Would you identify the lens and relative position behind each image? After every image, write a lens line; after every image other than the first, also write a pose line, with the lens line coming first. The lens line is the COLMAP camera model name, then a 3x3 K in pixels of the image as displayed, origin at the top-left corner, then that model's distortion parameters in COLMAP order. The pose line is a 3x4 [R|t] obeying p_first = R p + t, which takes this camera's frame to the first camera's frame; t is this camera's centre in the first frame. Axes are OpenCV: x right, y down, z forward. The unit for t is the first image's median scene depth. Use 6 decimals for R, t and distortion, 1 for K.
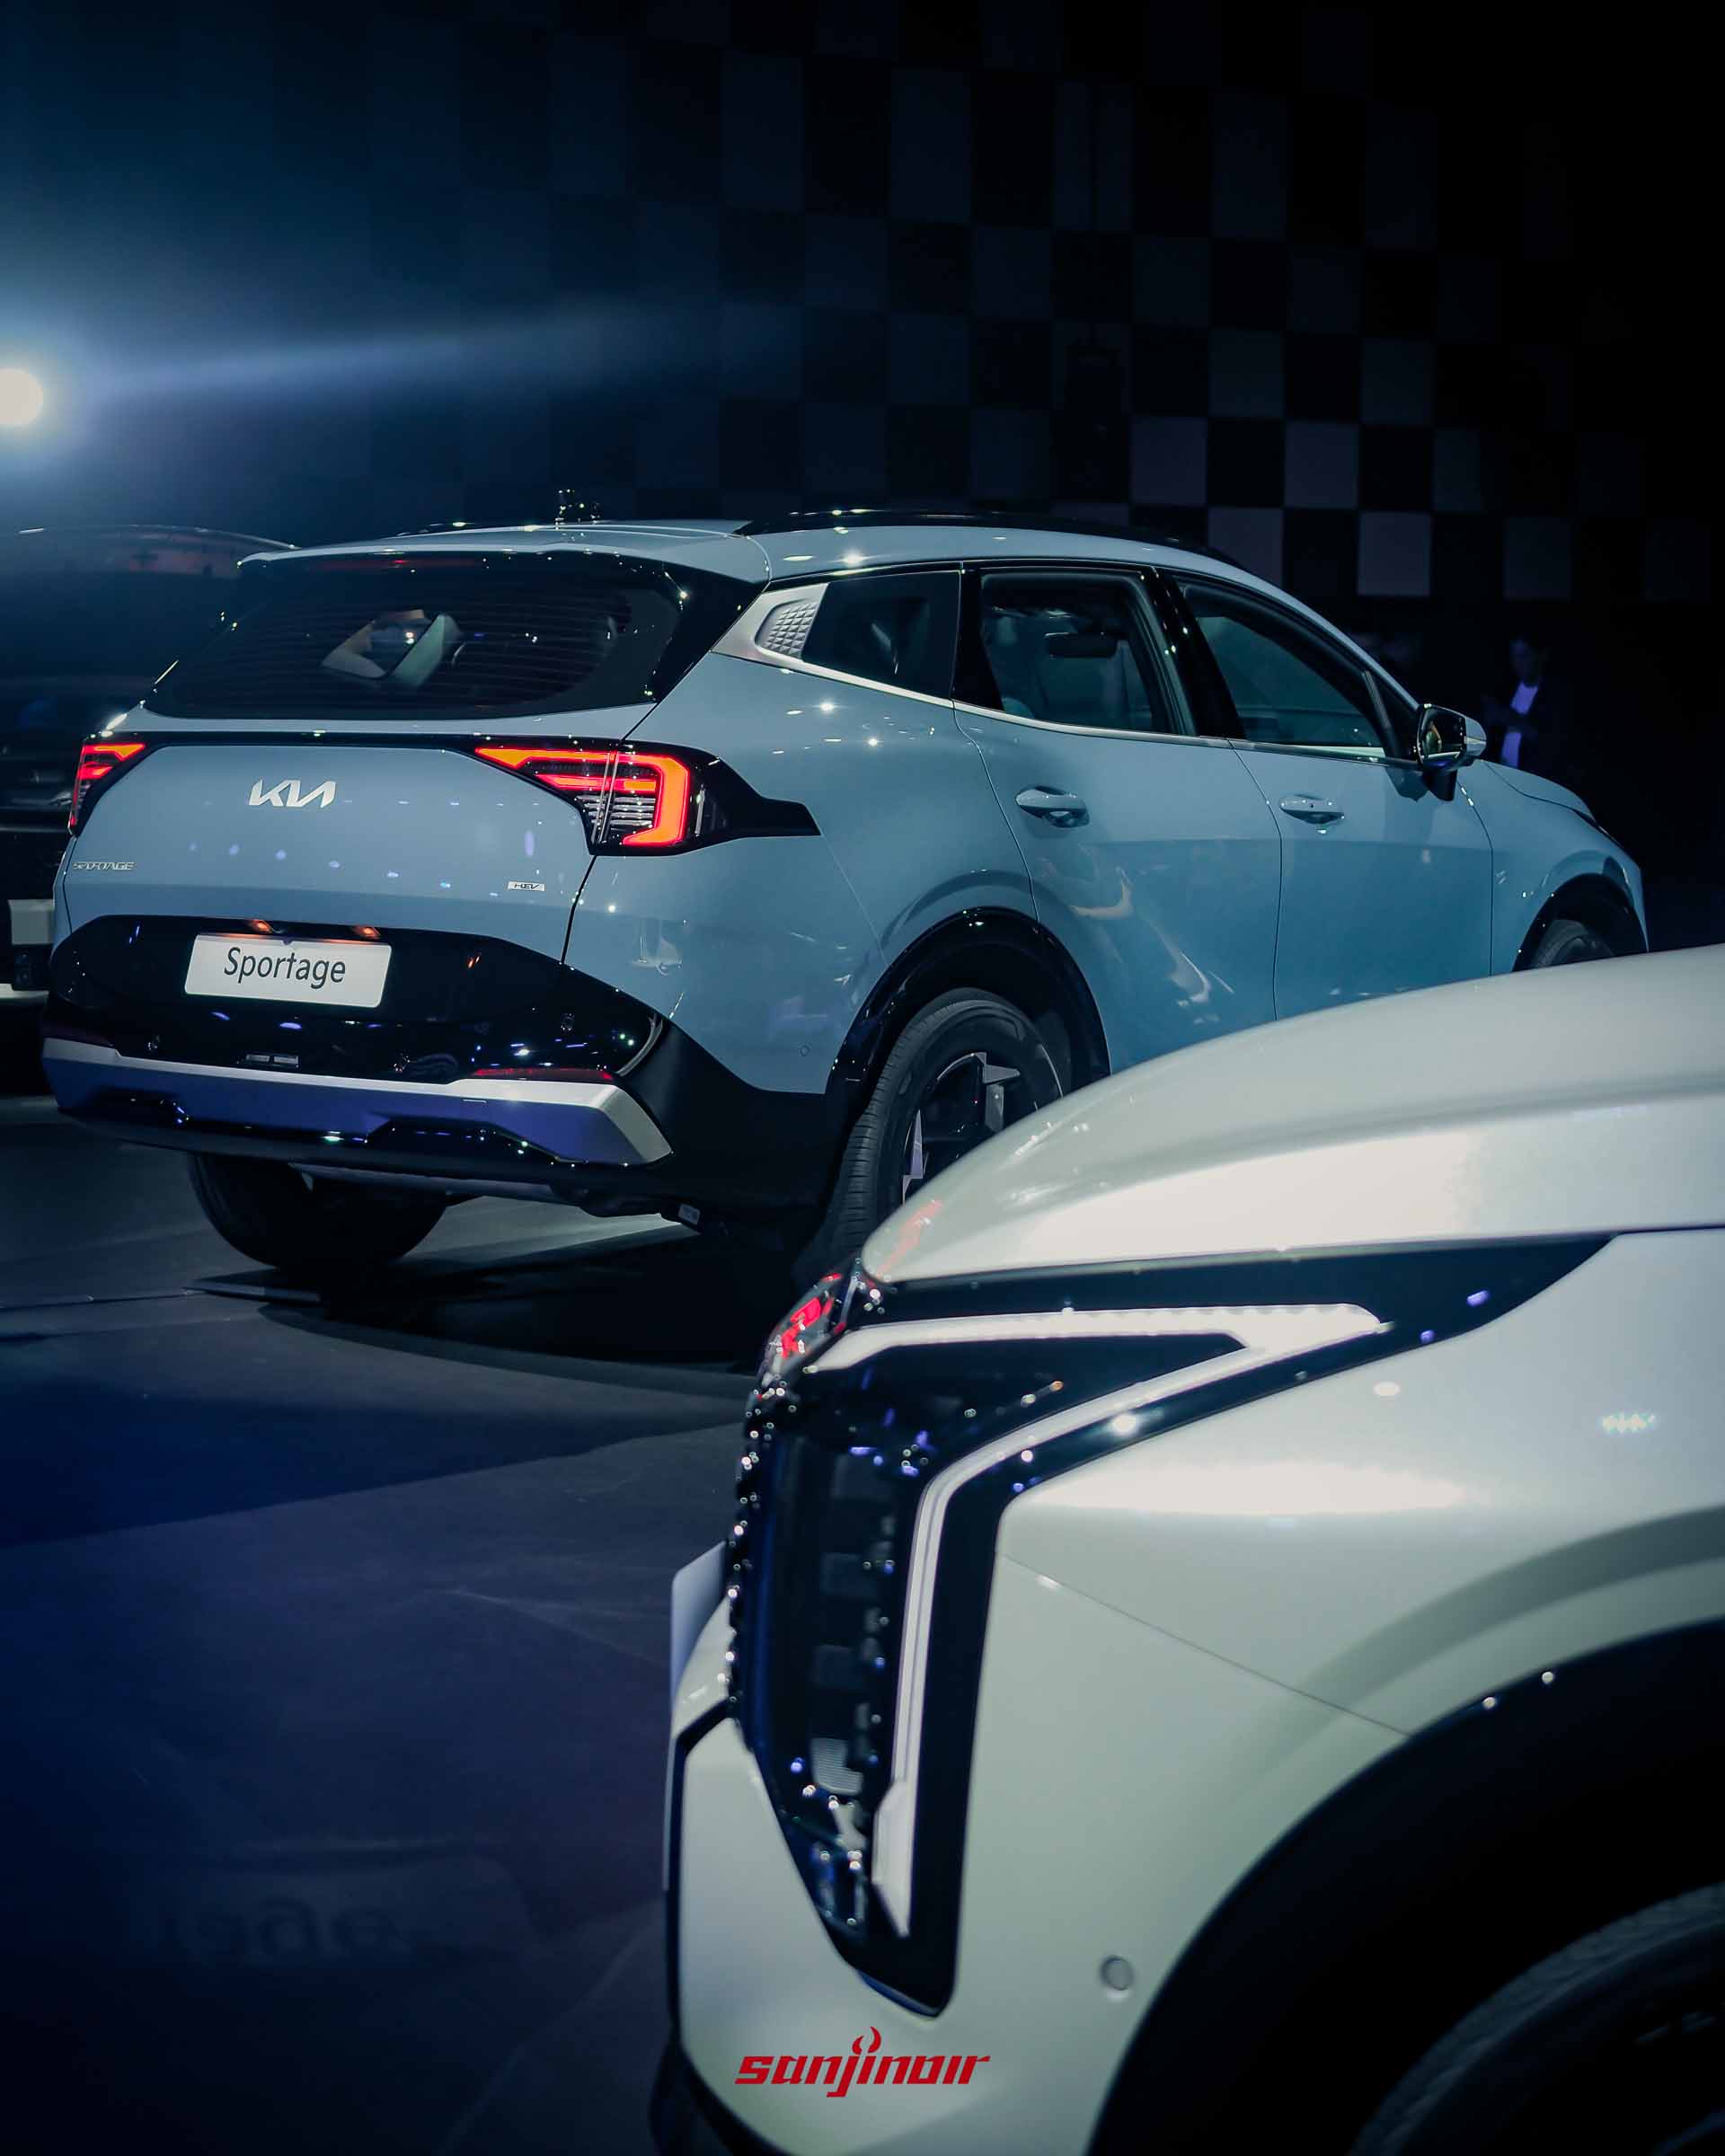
lens RADIAL K [[3890.9, 0, 862.5], [0, 3890.9, 1078.0], [0, 0, 1]] dist [0.002671, 0.050580]
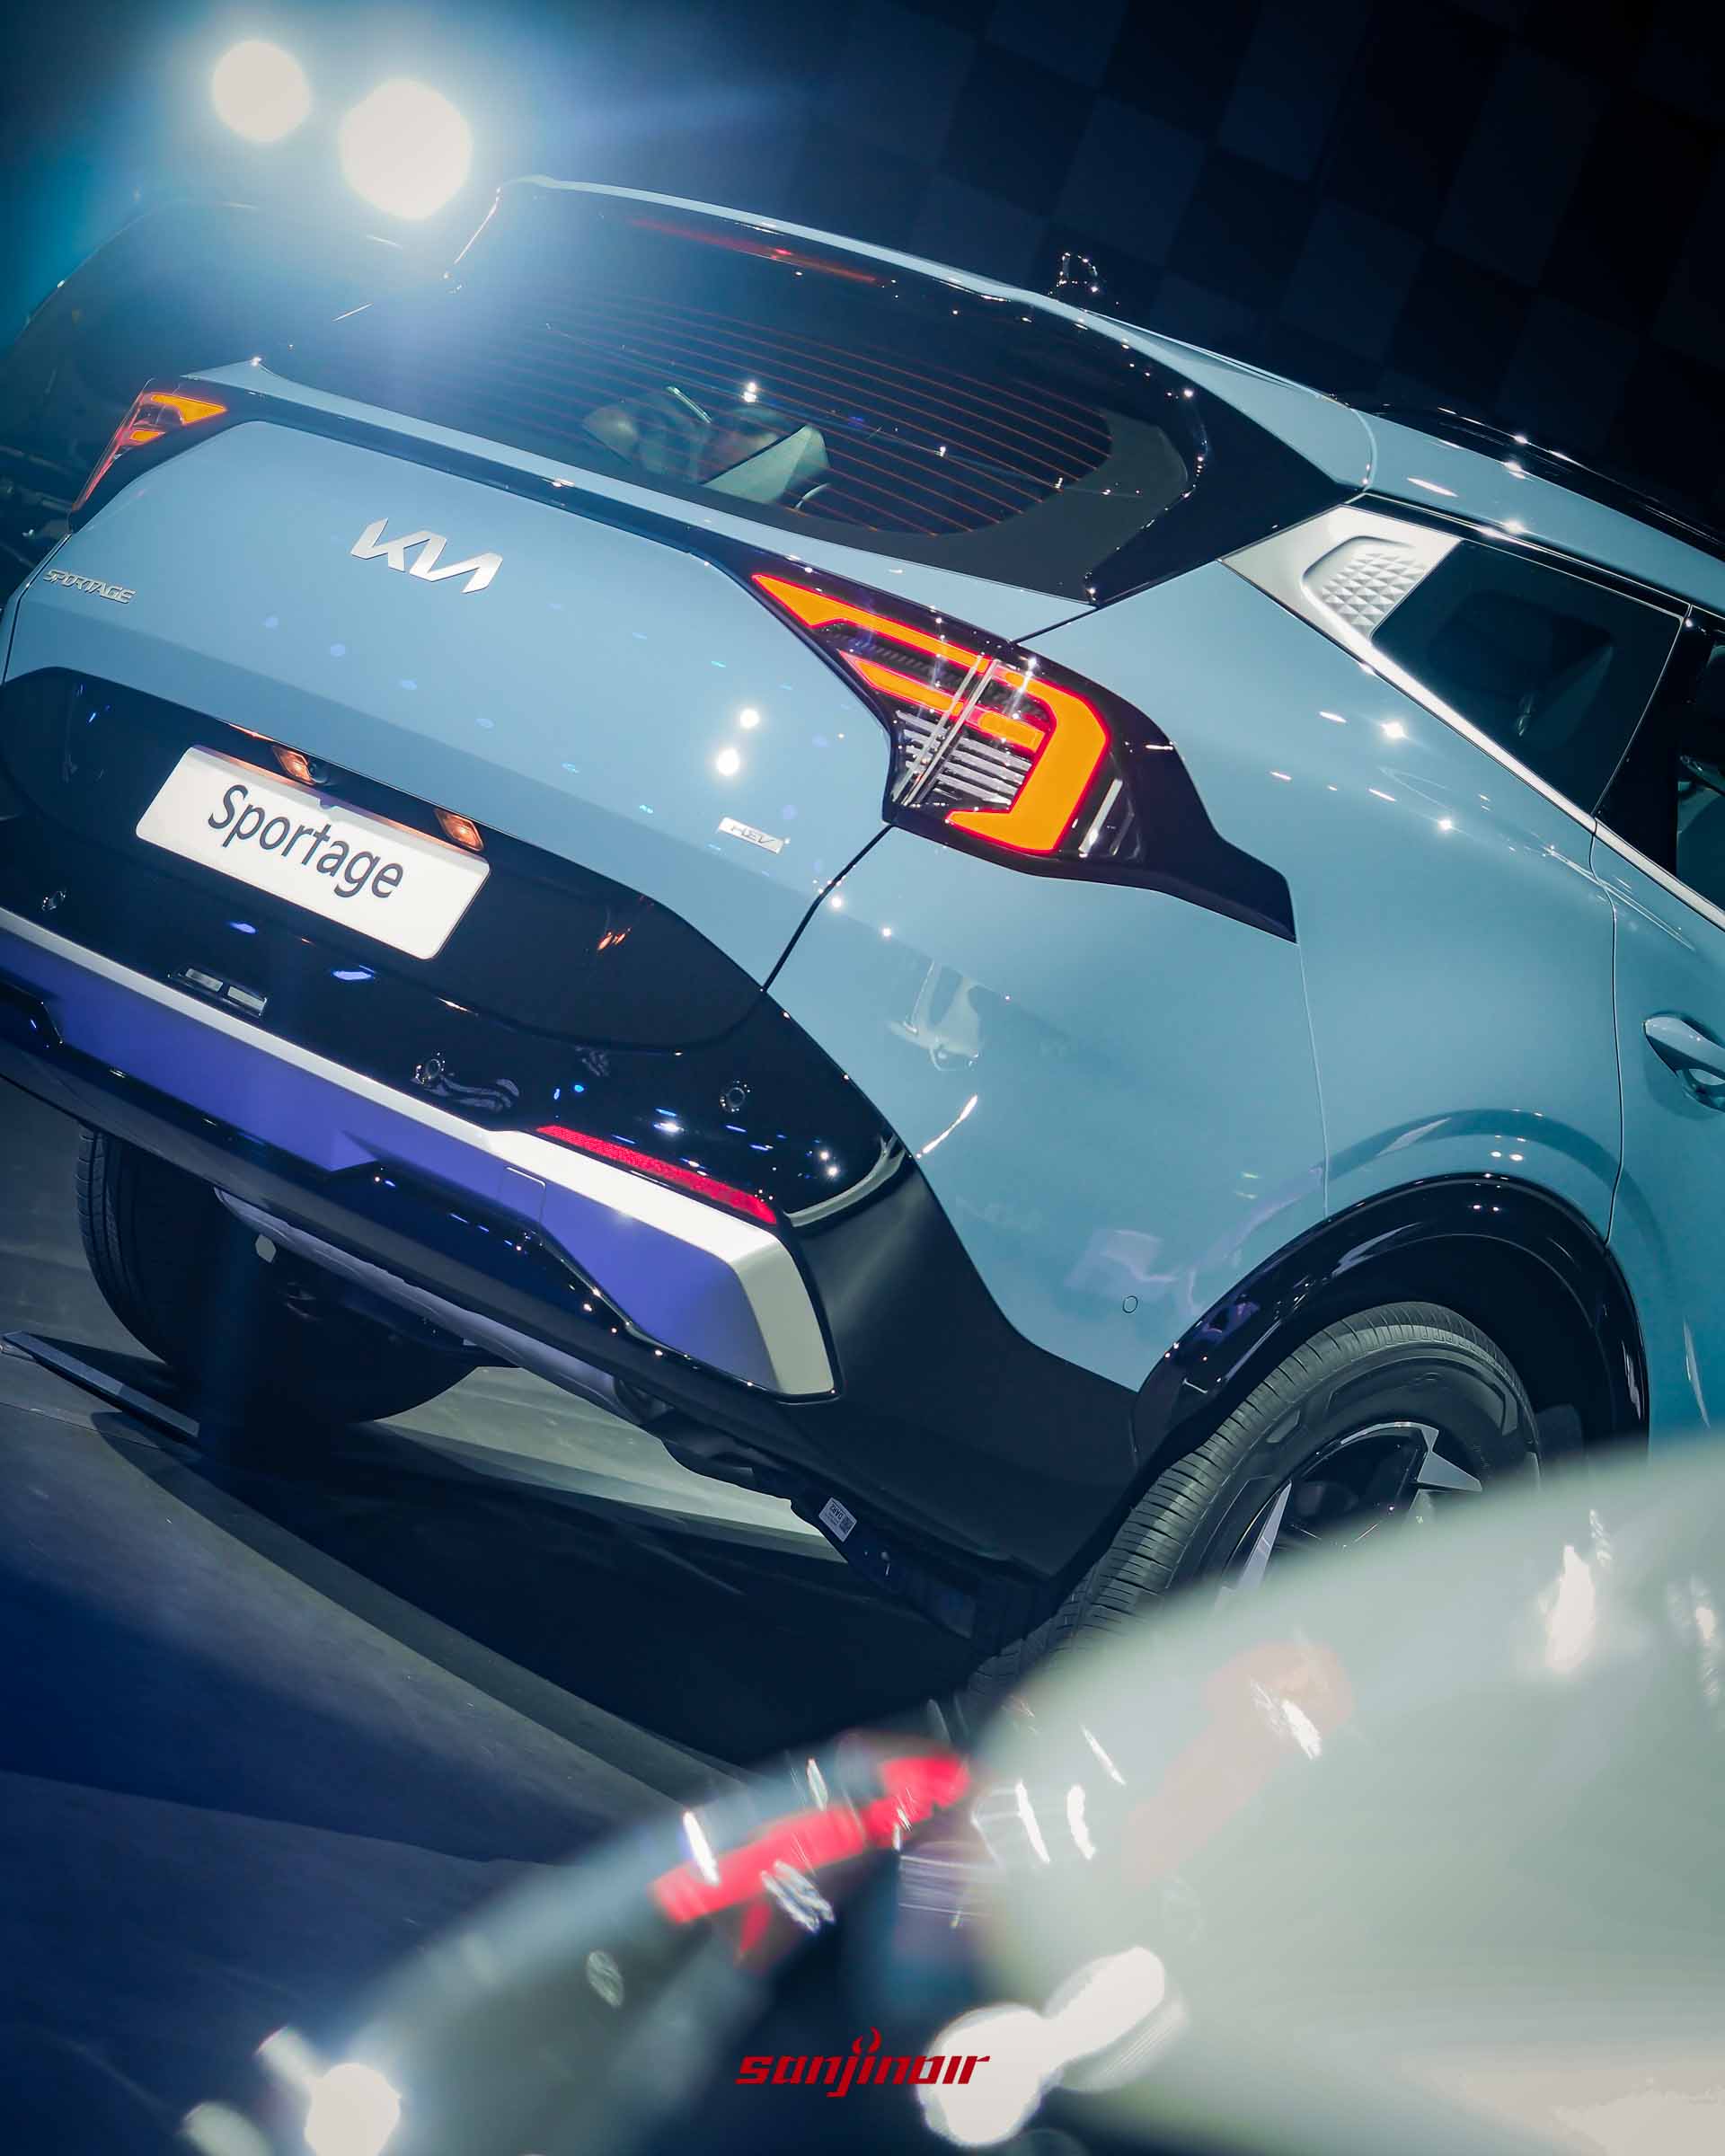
lens RADIAL K [[5130.3, 0, 746.5], [0, 5130.3, 1078.5], [0, 0, 1]] dist [0.006498, 0.671492]
pose [[0.933506, 0.342867, -0.104927, -0.000640], [-0.348439, 0.936485, -0.039838, 0.010457], [0.084603, 0.073749, 0.993682, 0.278542]]
